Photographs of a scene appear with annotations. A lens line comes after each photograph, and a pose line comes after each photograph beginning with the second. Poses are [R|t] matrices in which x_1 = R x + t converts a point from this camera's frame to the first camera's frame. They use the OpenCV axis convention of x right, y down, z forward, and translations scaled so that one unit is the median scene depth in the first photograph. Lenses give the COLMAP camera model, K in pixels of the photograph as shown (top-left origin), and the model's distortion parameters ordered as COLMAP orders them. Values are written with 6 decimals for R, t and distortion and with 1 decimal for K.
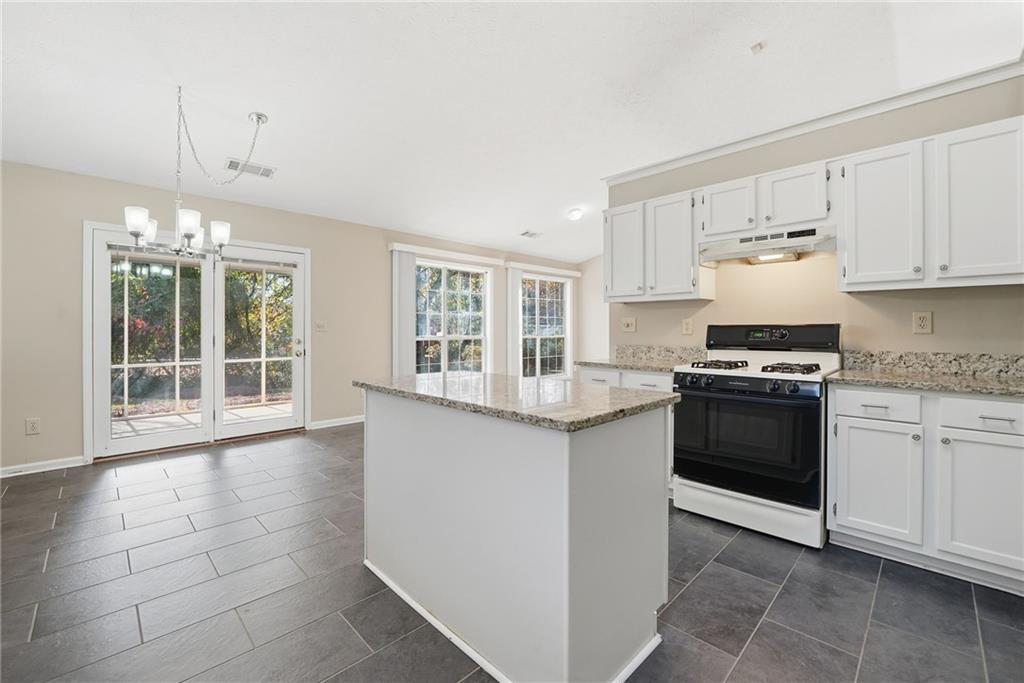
lens RADIAL K [[423.5, 0, 500.2], [0, 423.5, 328.7], [0, 0, 1]] dist [-0.009113, -0.000126]
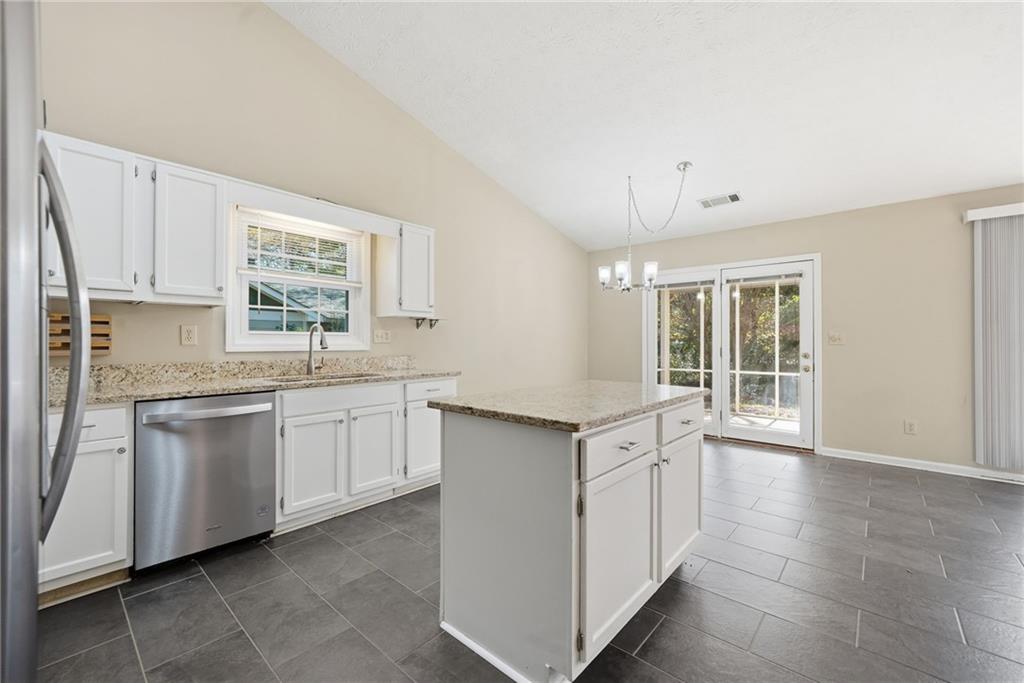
lens RADIAL K [[423.5, 0, 507.0], [0, 423.5, 340.6], [0, 0, 1]] dist [-0.009113, -0.000126]
pose [[0.067559, -0.005297, -0.997701, 0.320984], [-0.002824, 0.999981, -0.005500, 0.002821], [0.997711, 0.003189, 0.067543, 0.225280]]
